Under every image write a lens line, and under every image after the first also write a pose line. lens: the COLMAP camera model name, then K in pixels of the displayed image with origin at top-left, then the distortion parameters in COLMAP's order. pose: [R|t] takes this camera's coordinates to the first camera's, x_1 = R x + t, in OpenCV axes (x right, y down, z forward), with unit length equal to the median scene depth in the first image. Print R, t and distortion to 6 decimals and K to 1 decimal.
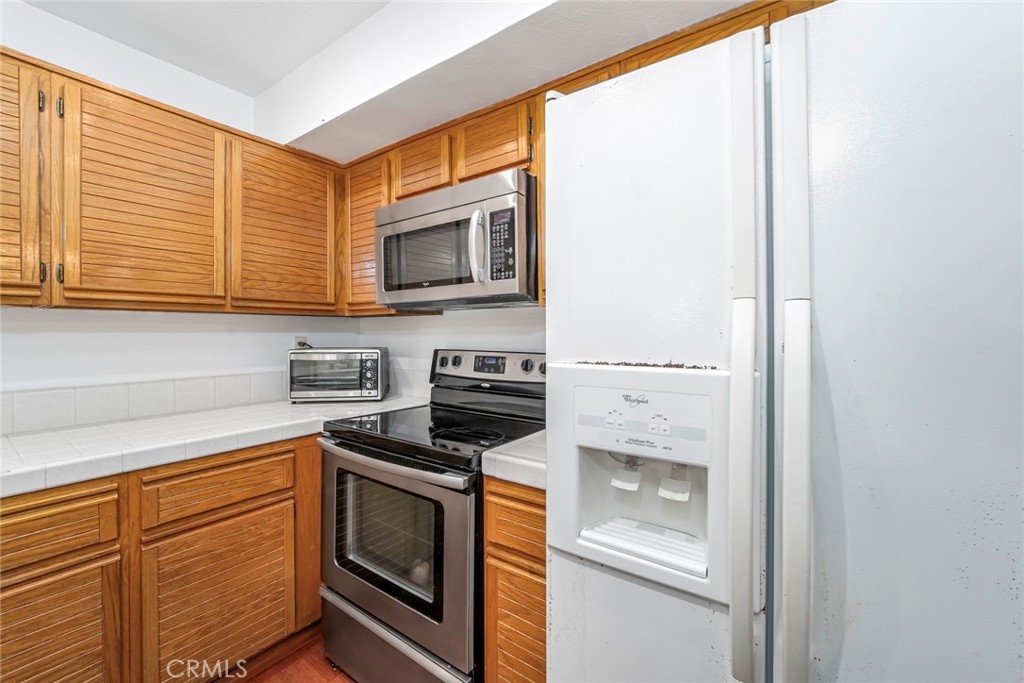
lens RADIAL K [[419.9, 0, 510.8], [0, 419.9, 332.8], [0, 0, 1]] dist [-0.012577, 0.000503]
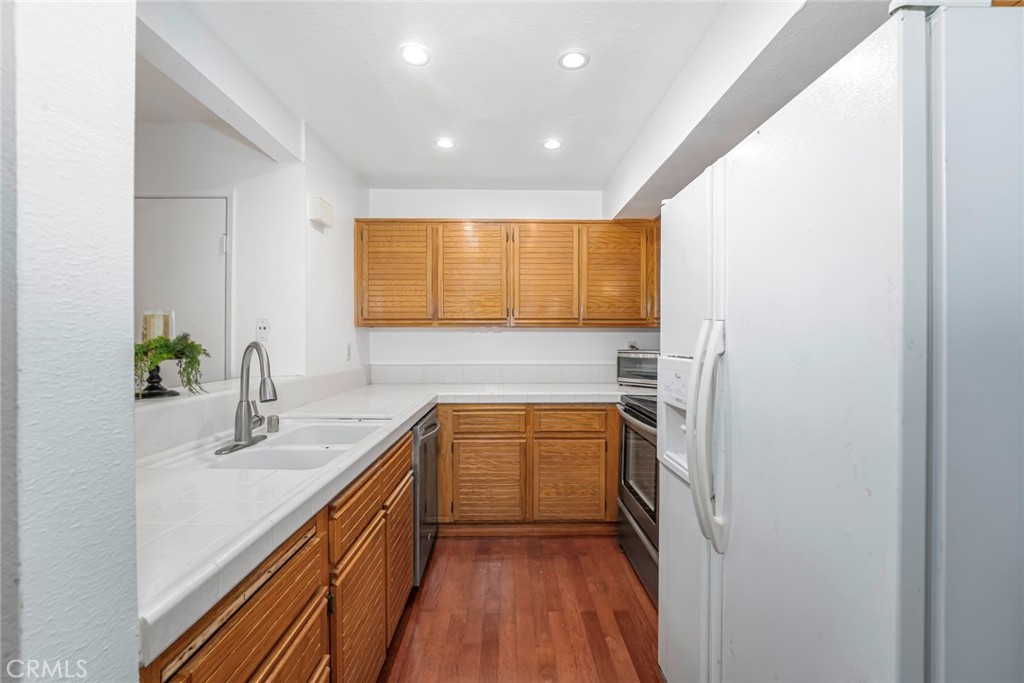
lens RADIAL K [[419.9, 0, 512.6], [0, 419.9, 340.9], [0, 0, 1]] dist [-0.012577, 0.000503]
pose [[0.594262, 0.006497, -0.804245, 0.592559], [-0.004139, 0.999979, 0.005020, 0.000620], [0.804261, 0.000346, 0.594276, -0.281244]]
